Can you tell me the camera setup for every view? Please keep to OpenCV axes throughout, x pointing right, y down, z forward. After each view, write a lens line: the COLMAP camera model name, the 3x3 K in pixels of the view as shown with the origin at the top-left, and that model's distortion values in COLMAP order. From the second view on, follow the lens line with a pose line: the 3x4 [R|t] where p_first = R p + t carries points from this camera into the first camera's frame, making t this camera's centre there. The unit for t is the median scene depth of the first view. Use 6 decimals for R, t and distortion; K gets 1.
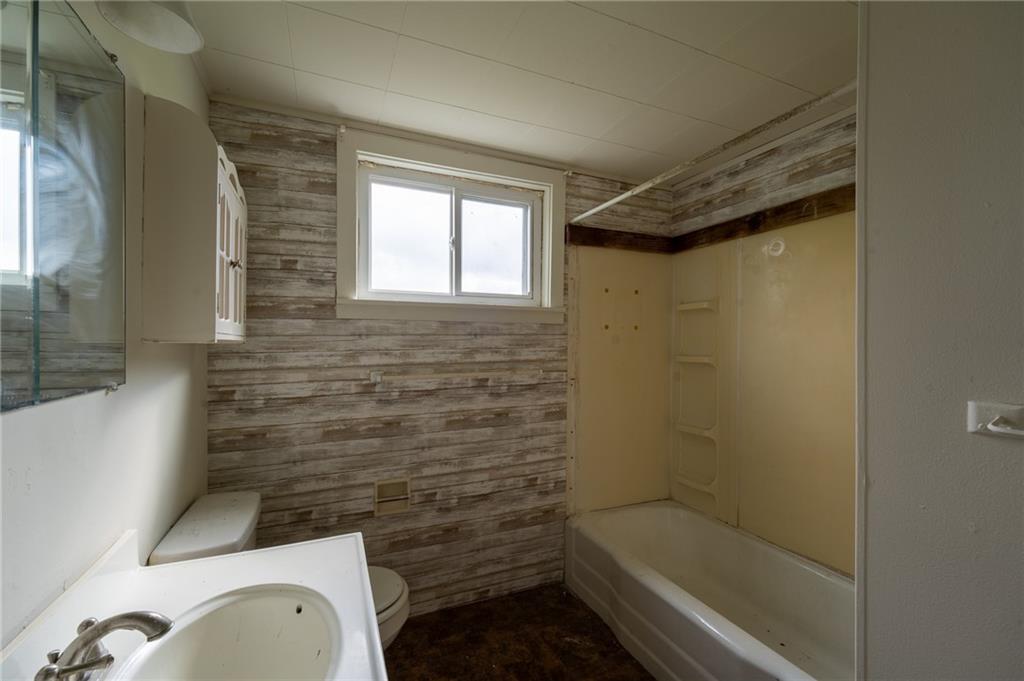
lens RADIAL K [[420.3, 0, 510.6], [0, 420.3, 342.6], [0, 0, 1]] dist [0.003387, 0.000173]
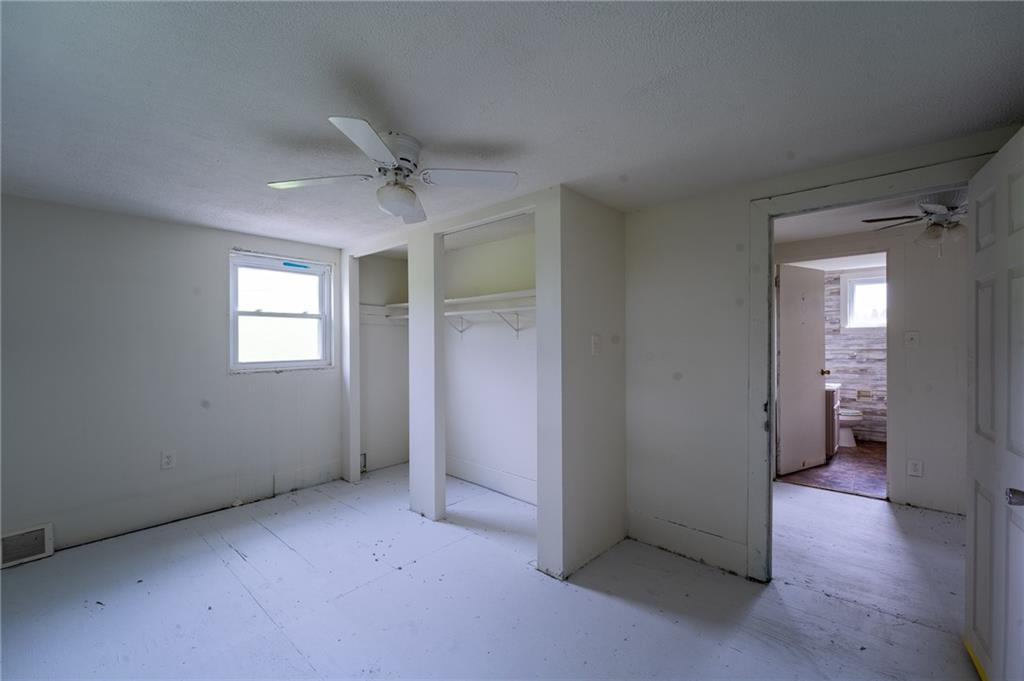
lens RADIAL K [[420.3, 0, 512.2], [0, 420.3, 343.6], [0, 0, 1]] dist [0.003387, 0.000173]
pose [[0.396226, -0.004706, -0.918141, 1.459273], [0.003780, 0.999987, -0.003494, 0.013989], [0.918145, -0.002086, 0.396239, -2.423720]]
